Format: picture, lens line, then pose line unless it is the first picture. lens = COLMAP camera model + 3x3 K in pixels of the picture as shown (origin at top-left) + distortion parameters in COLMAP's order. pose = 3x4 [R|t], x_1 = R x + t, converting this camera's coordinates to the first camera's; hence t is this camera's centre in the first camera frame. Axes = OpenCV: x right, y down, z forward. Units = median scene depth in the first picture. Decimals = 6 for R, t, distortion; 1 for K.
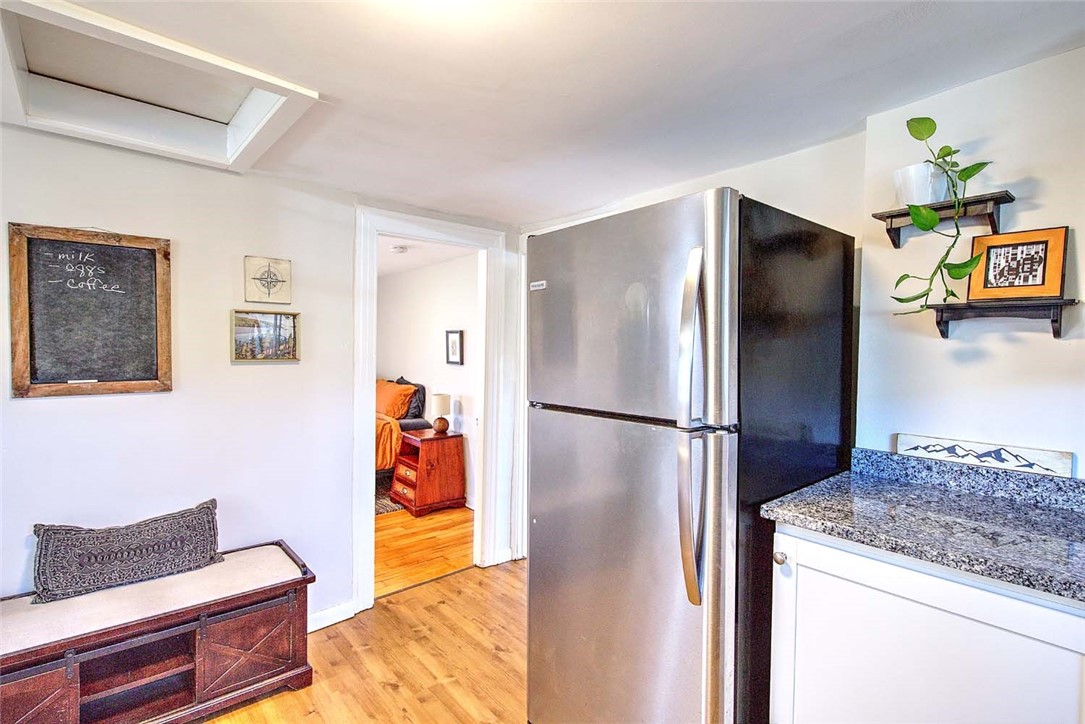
lens RADIAL K [[523.7, 0, 543.9], [0, 523.7, 359.6], [0, 0, 1]] dist [0.011877, -0.000683]
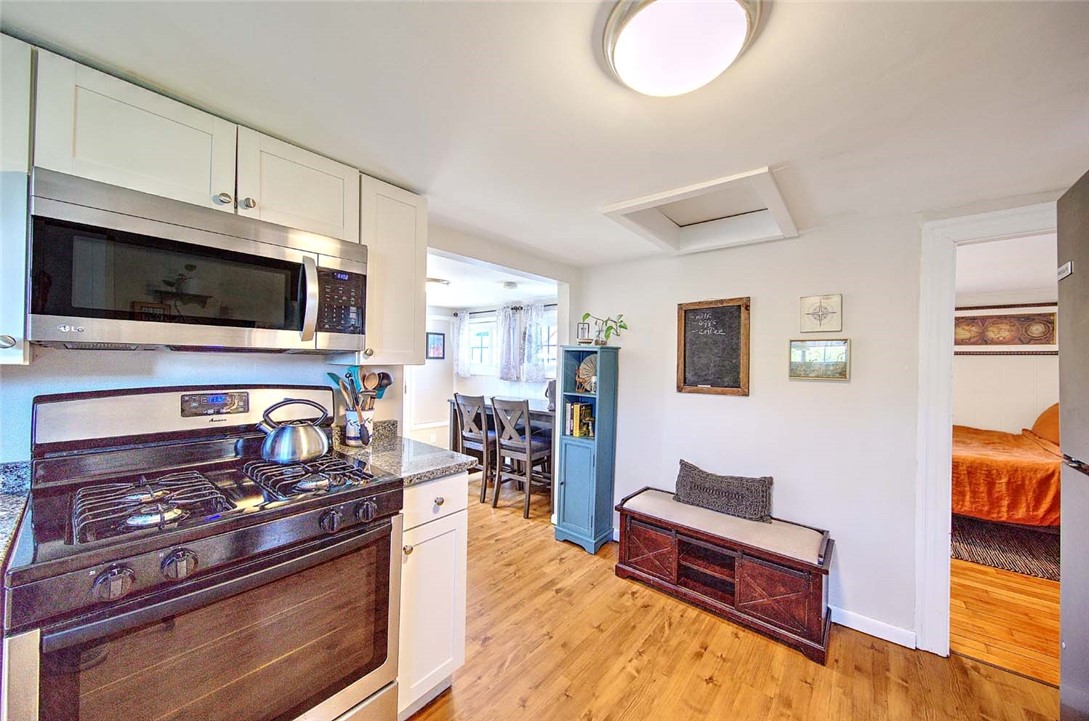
lens RADIAL K [[380.6, 0, 544.0], [0, 380.6, 358.2], [0, 0, 1]] dist [0.008444, -0.000002]
pose [[0.161516, -0.020710, -0.986653, 0.296851], [-0.036441, 0.998973, -0.026934, 0.001825], [0.986197, 0.040305, 0.160596, 0.255404]]
